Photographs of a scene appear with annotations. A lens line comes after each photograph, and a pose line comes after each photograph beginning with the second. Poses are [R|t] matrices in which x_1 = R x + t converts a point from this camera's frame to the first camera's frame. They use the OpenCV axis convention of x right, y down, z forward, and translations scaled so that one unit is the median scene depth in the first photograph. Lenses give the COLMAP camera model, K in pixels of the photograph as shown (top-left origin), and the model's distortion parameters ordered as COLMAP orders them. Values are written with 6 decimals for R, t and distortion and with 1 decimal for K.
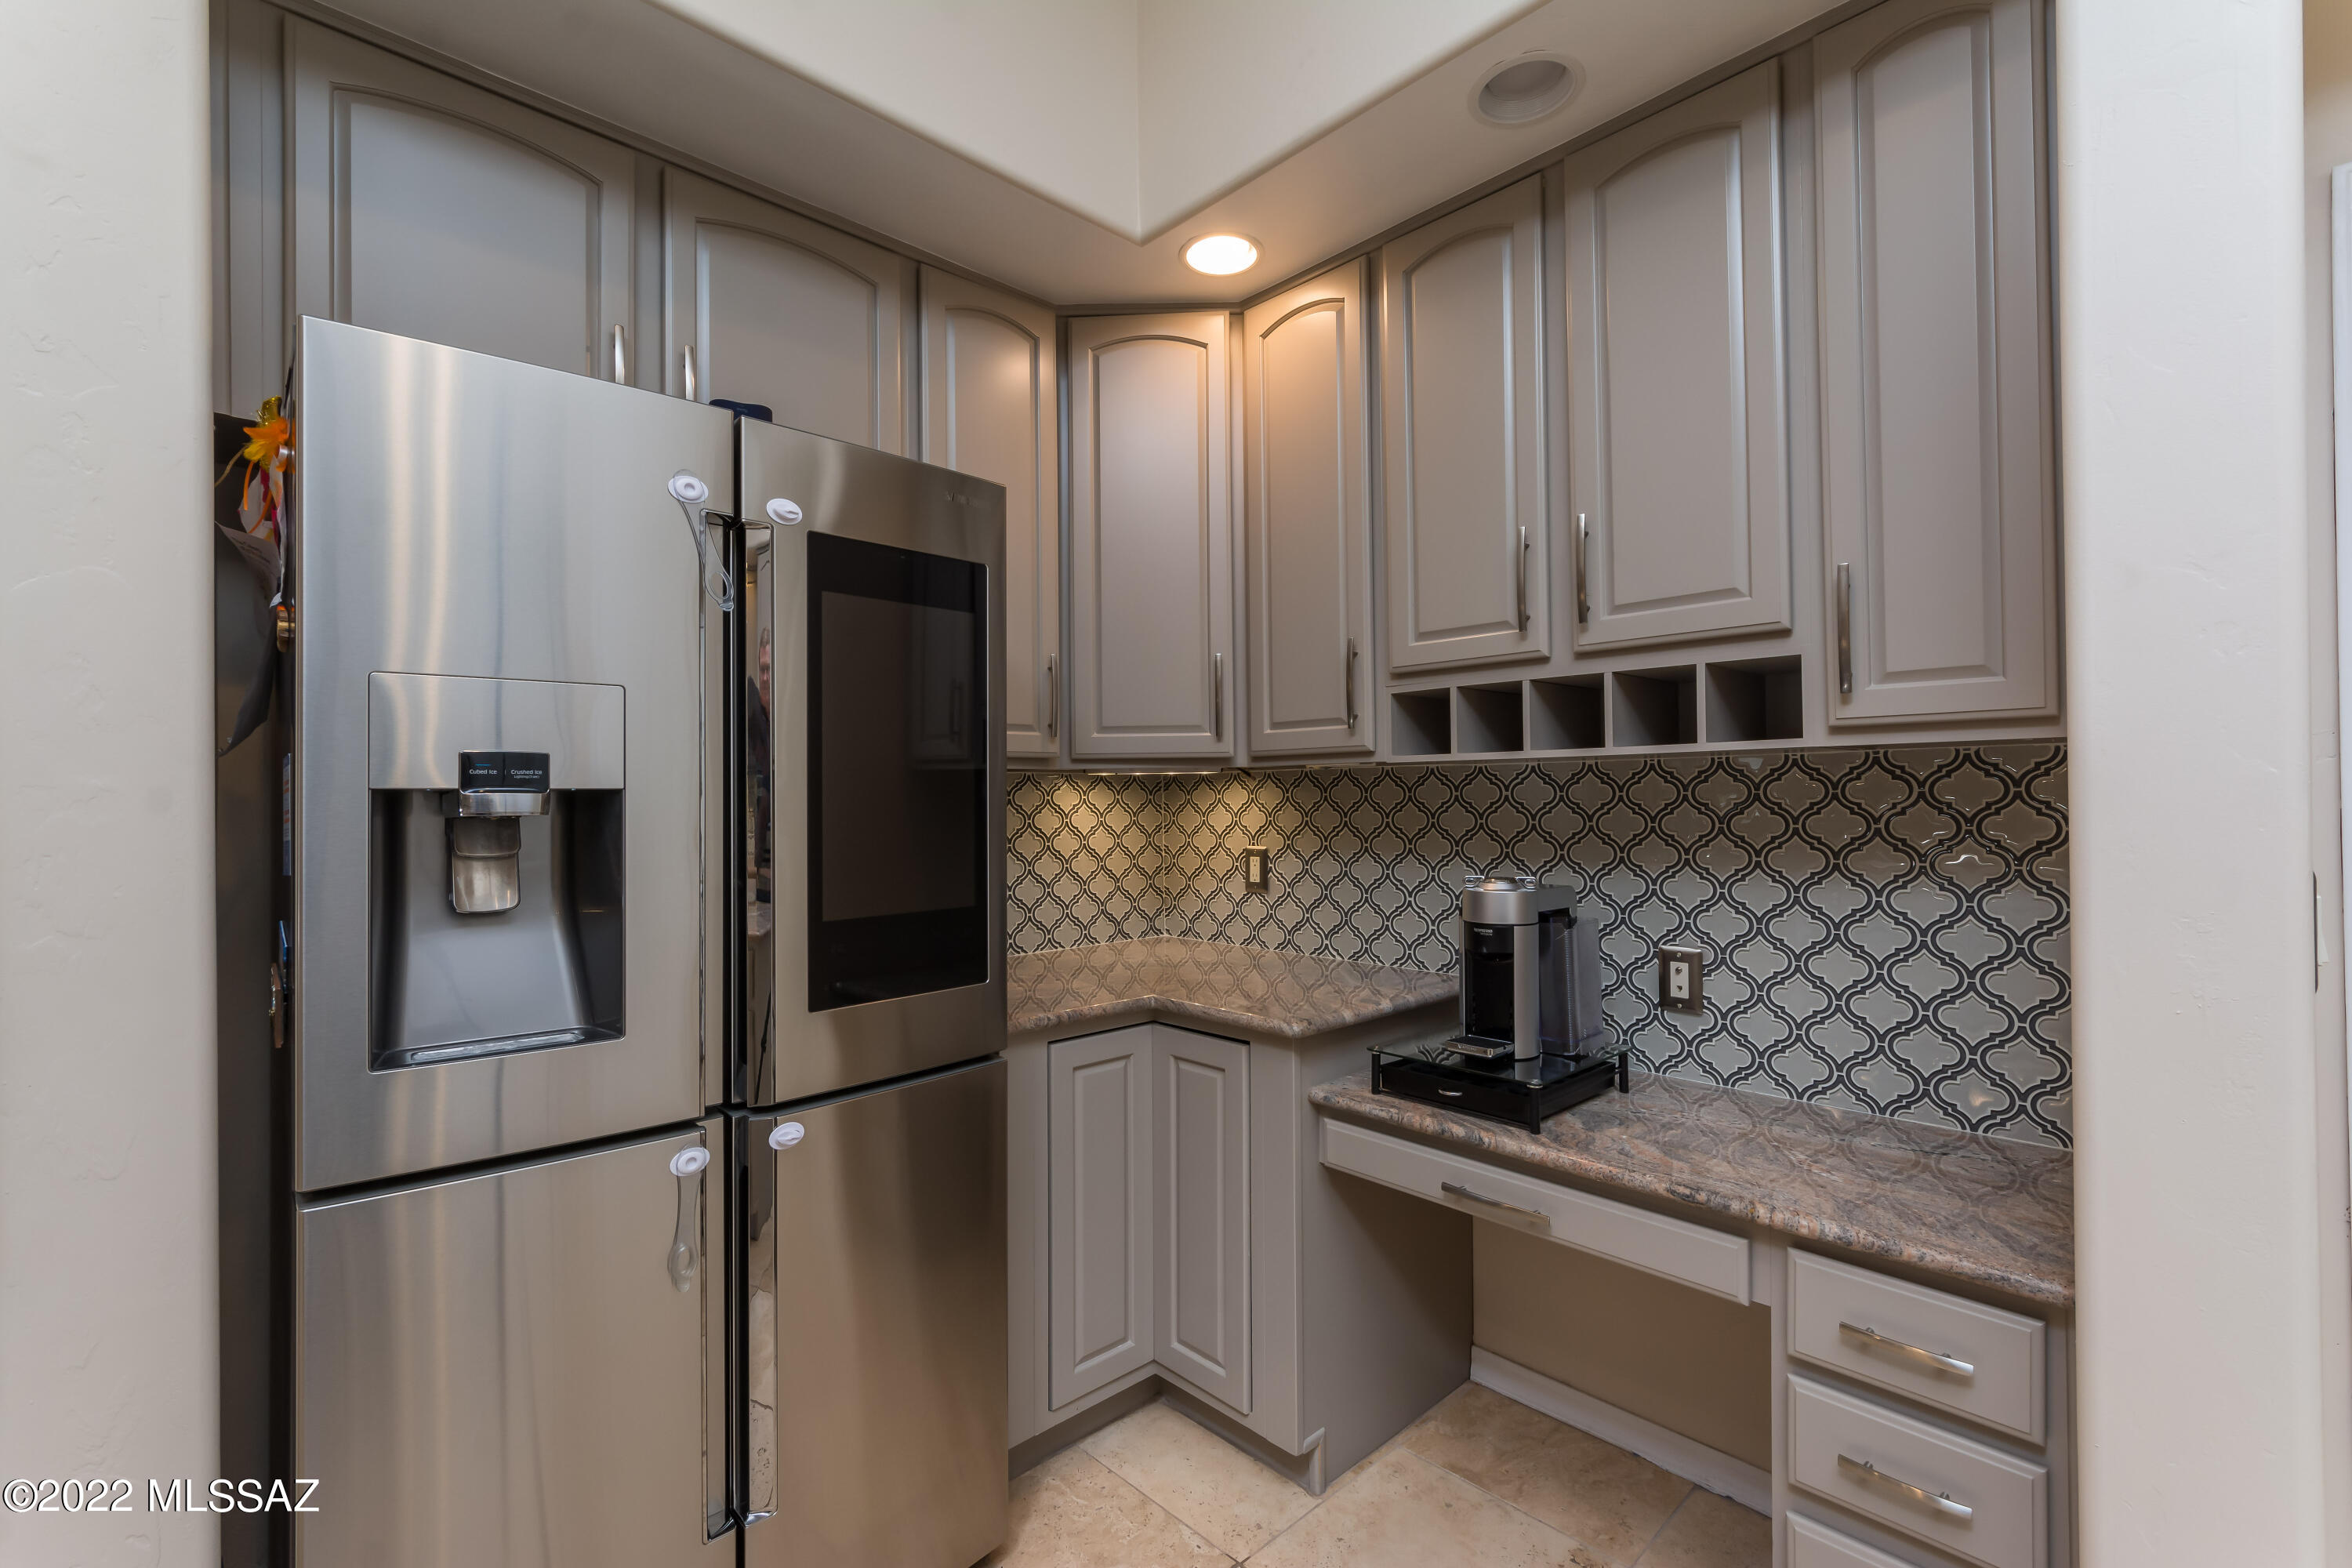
lens RADIAL K [[1025.4, 0, 1173.7], [0, 1025.4, 787.3], [0, 0, 1]] dist [-0.004153, 0.003689]
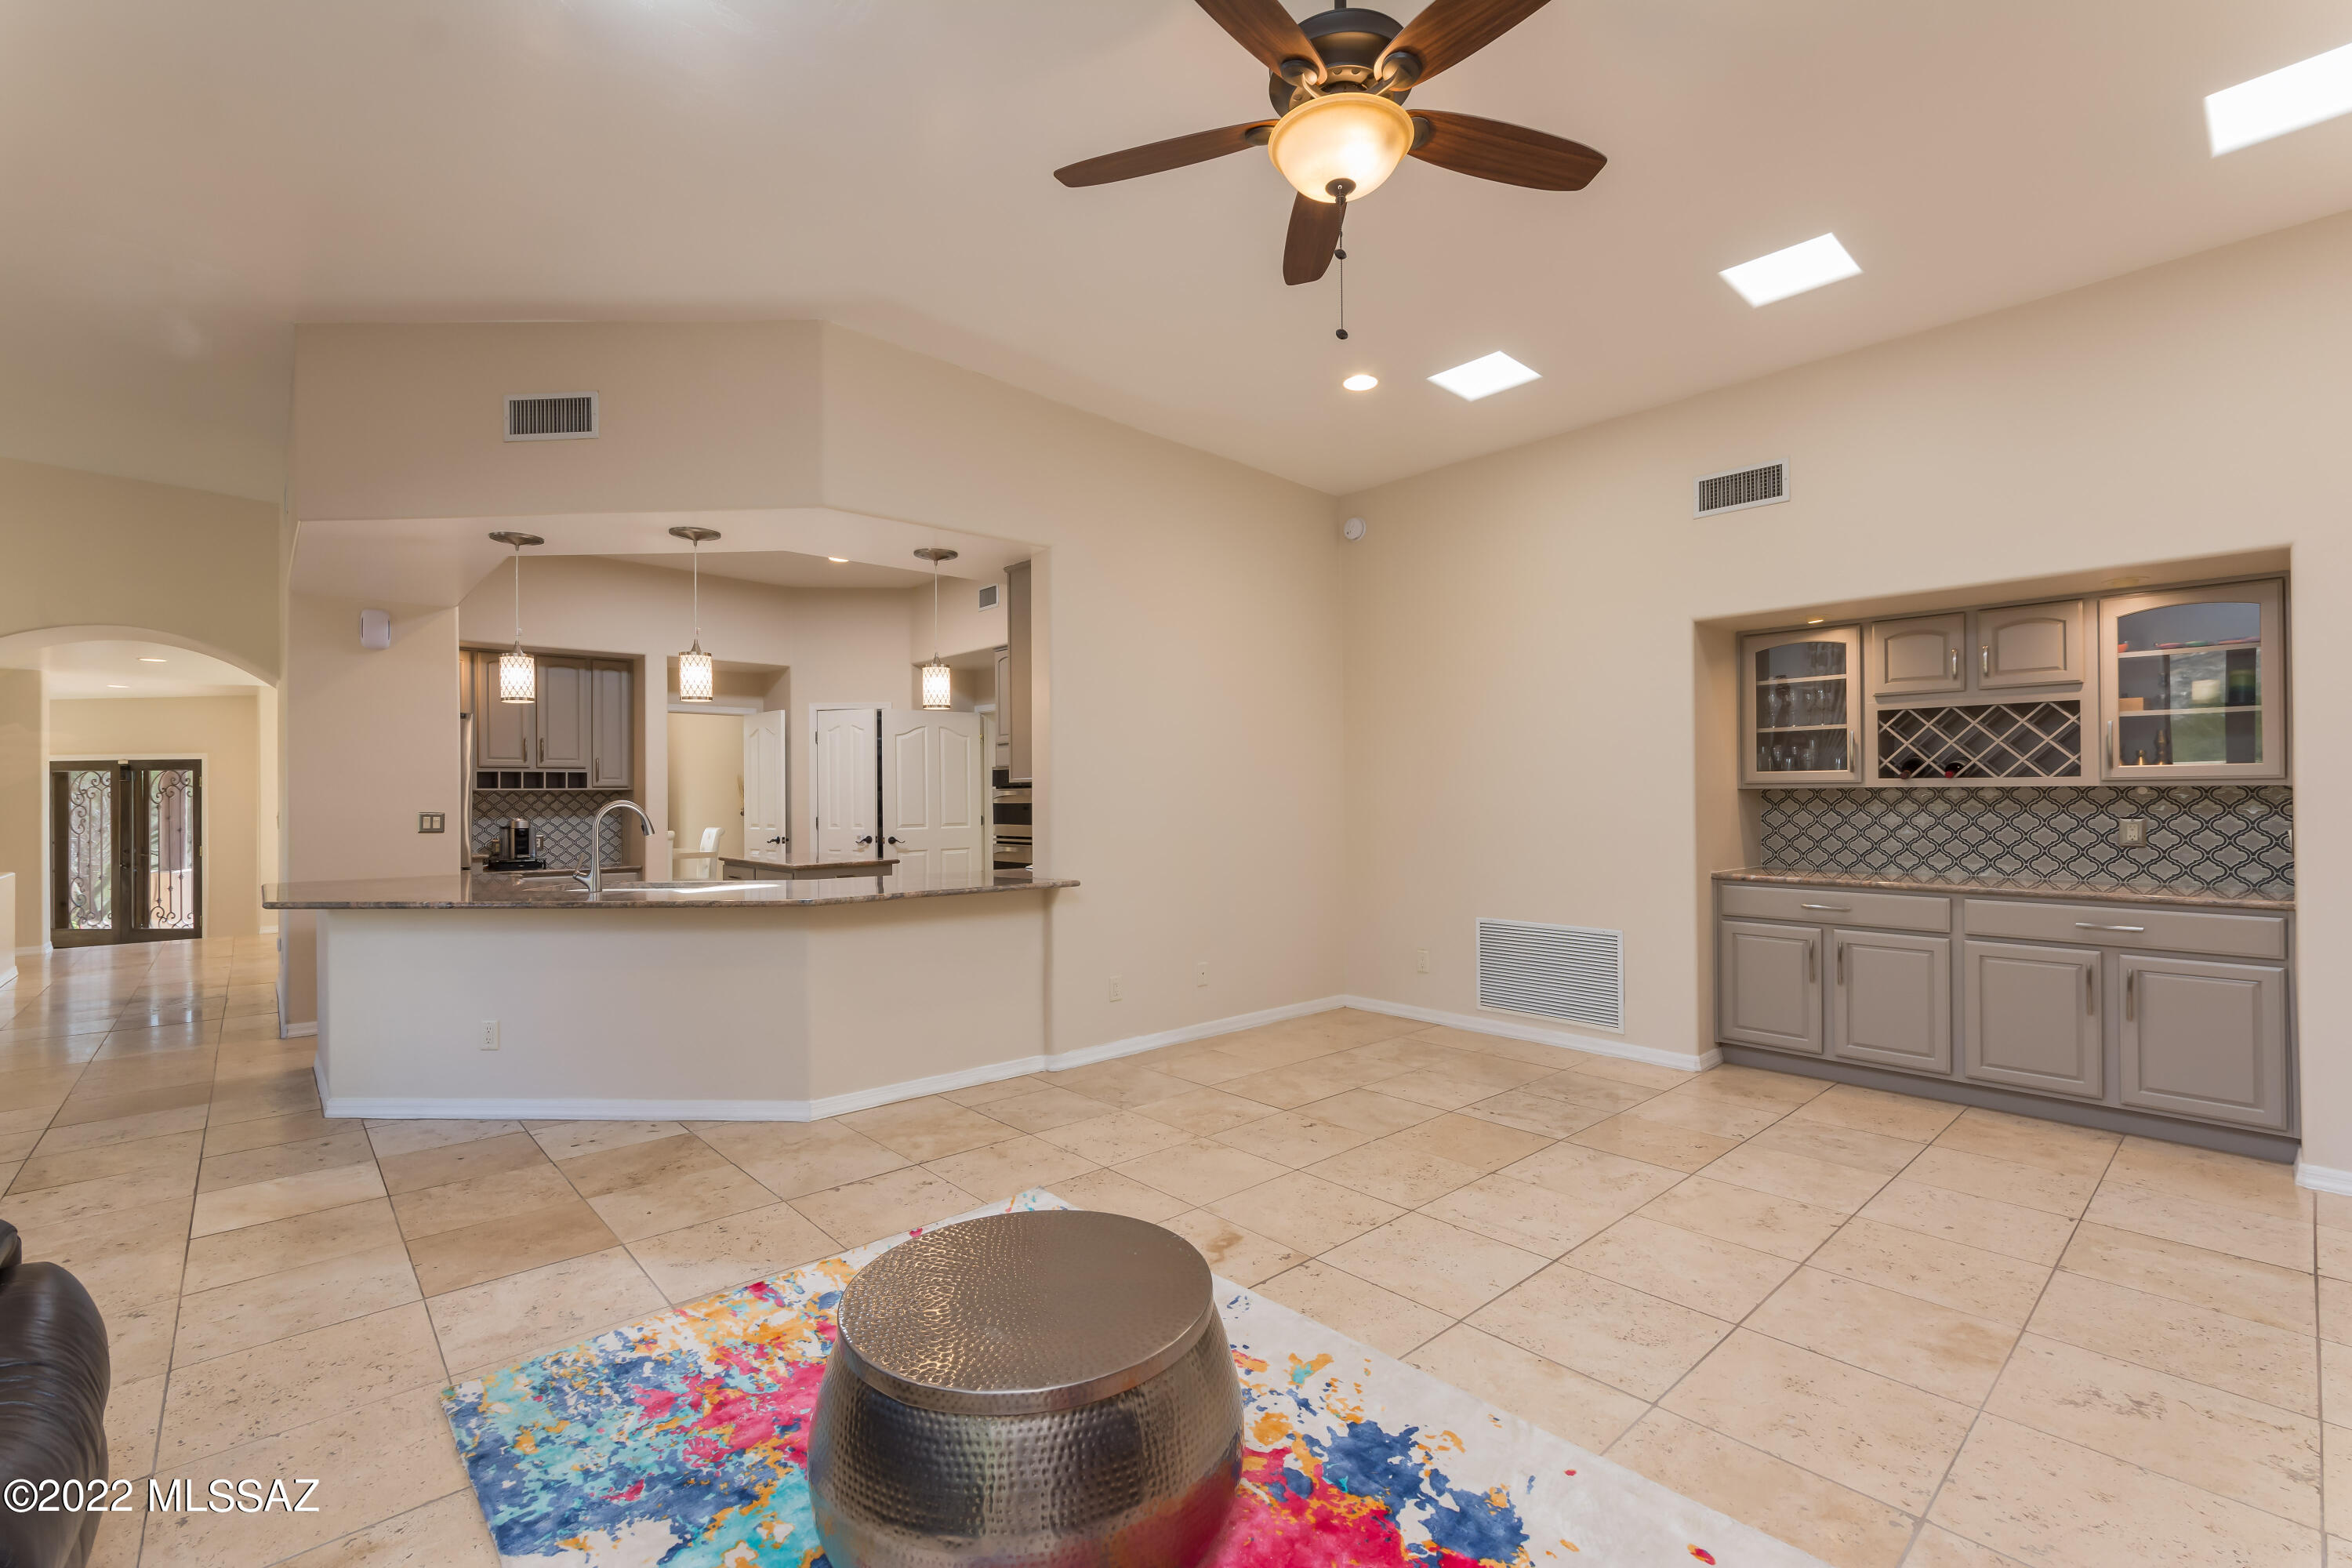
lens RADIAL K [[1025.4, 0, 1178.7], [0, 1025.4, 788.7], [0, 0, 1]] dist [-0.004153, 0.003689]
pose [[0.020562, 0.006034, 0.999770, -3.925082], [0.000874, 0.999981, -0.006054, -0.007815], [-0.999788, 0.000998, 0.020557, -1.841297]]
